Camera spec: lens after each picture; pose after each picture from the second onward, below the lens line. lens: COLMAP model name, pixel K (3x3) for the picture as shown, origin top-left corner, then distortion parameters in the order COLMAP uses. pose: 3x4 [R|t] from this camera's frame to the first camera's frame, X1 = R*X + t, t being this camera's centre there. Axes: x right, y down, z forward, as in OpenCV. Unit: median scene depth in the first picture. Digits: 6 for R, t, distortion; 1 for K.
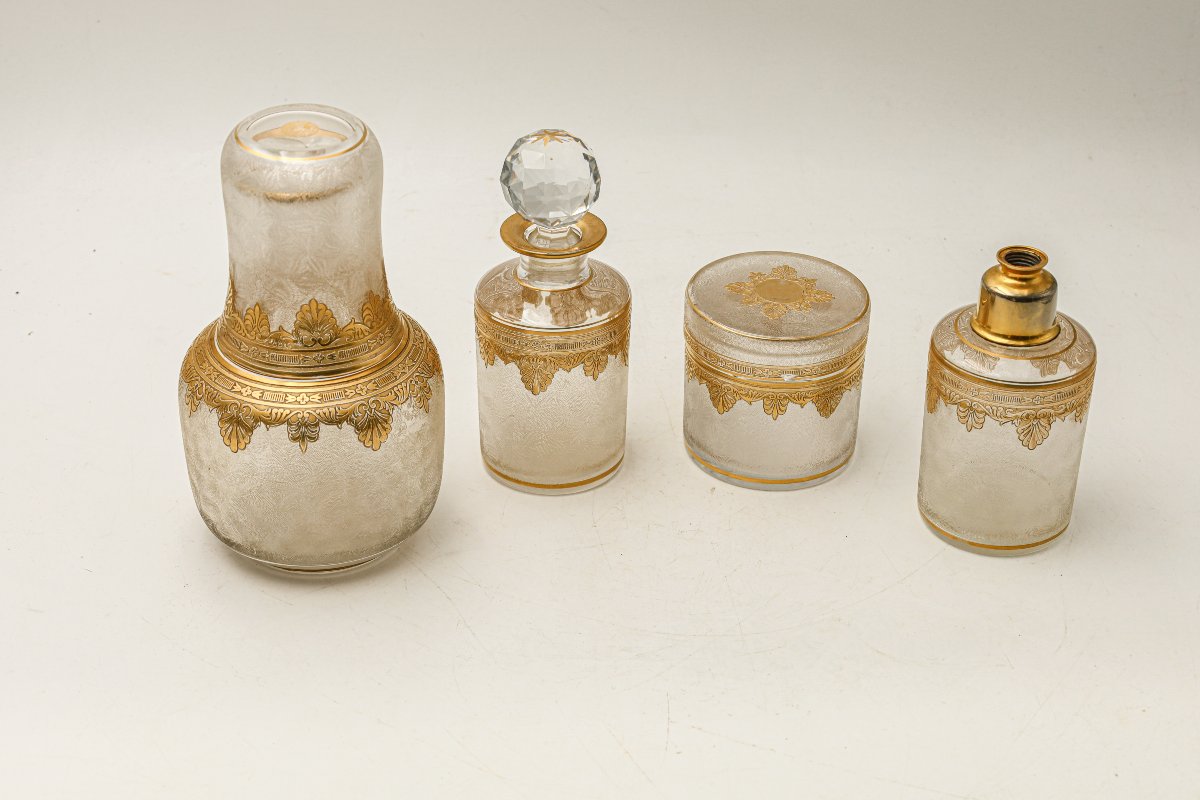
lens RADIAL K [[2317.4, 0, 600.0], [0, 2317.4, 400.0], [0, 0, 1]] dist [0.031188, 0.084034]
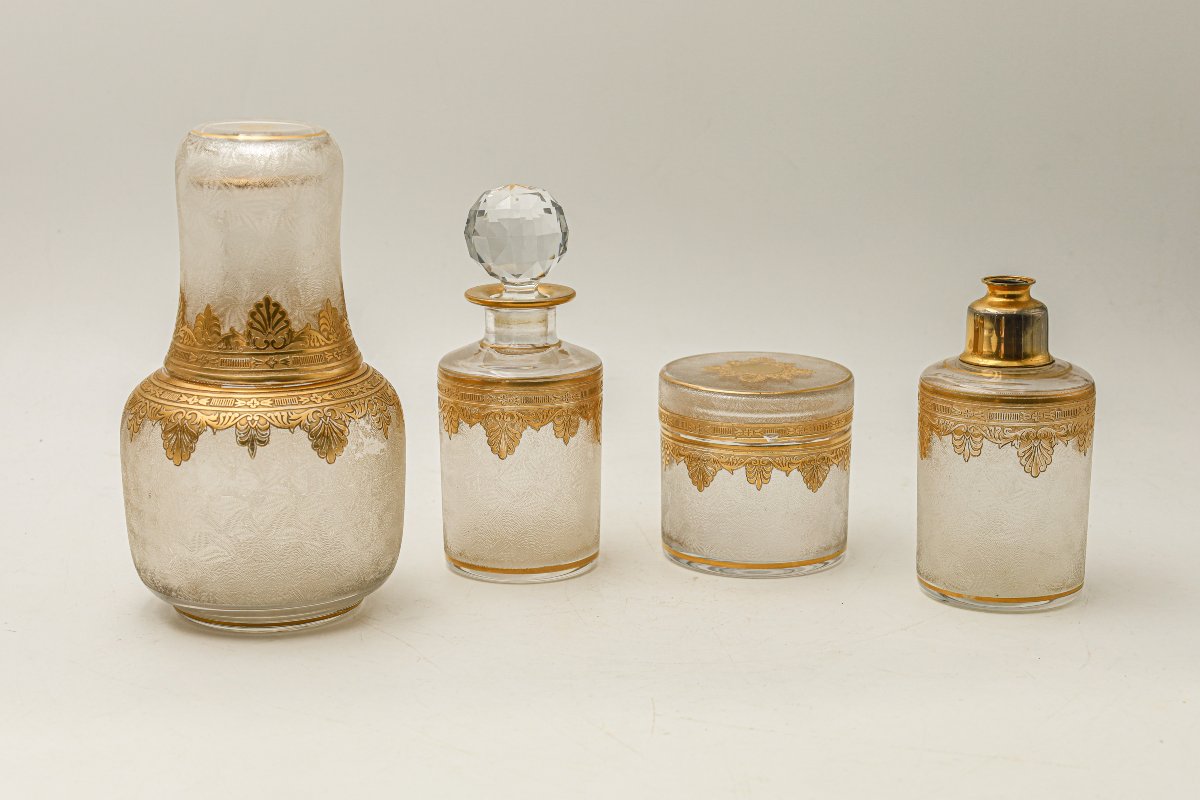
lens RADIAL K [[2317.4, 0, 600.0], [0, 2317.4, 400.0], [0, 0, 1]] dist [0.031188, 0.084034]
pose [[0.999710, -0.016996, 0.017041, -0.004182], [0.021811, 0.939124, -0.342885, 0.310498], [-0.010176, 0.343157, 0.939223, 0.116060]]
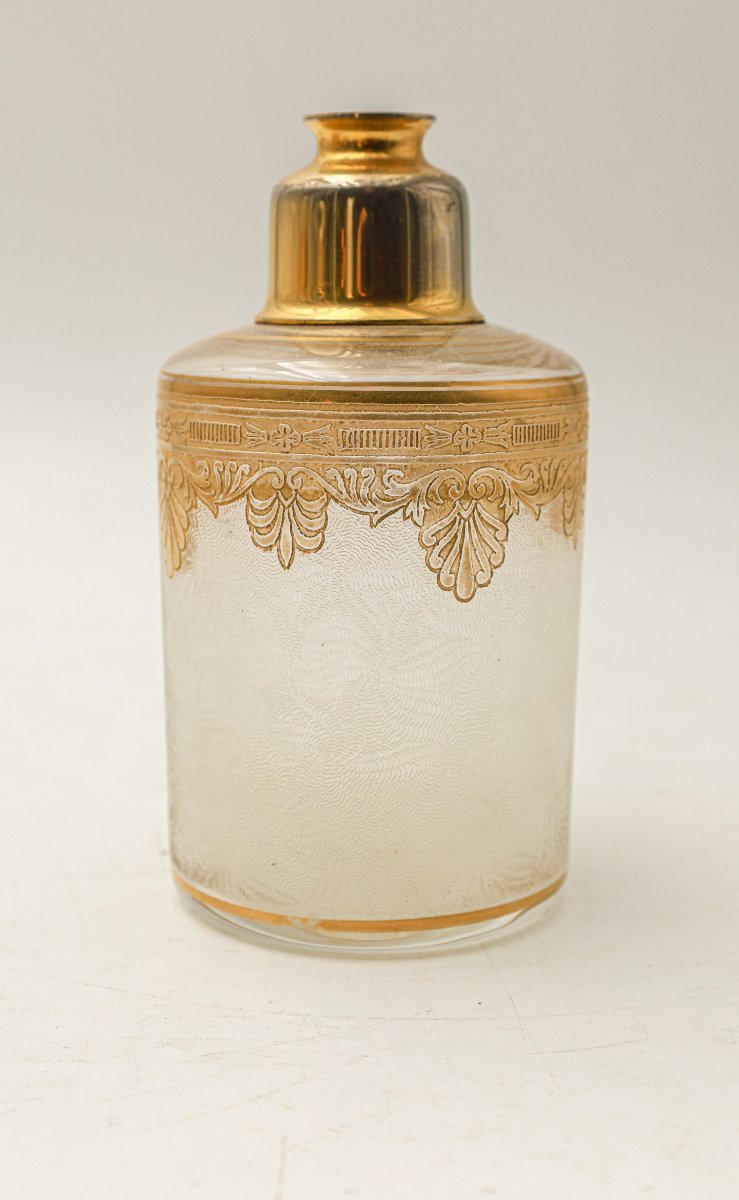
lens RADIAL K [[1809.9, 0, 369.5], [0, 1809.9, 600.0], [0, 0, 1]] dist [0.005381, 0.004944]
pose [[0.968313, -0.050521, 0.244577, 0.104740], [0.138118, 0.924258, -0.355908, 0.118823], [-0.208072, 0.378411, 0.901949, 0.758417]]
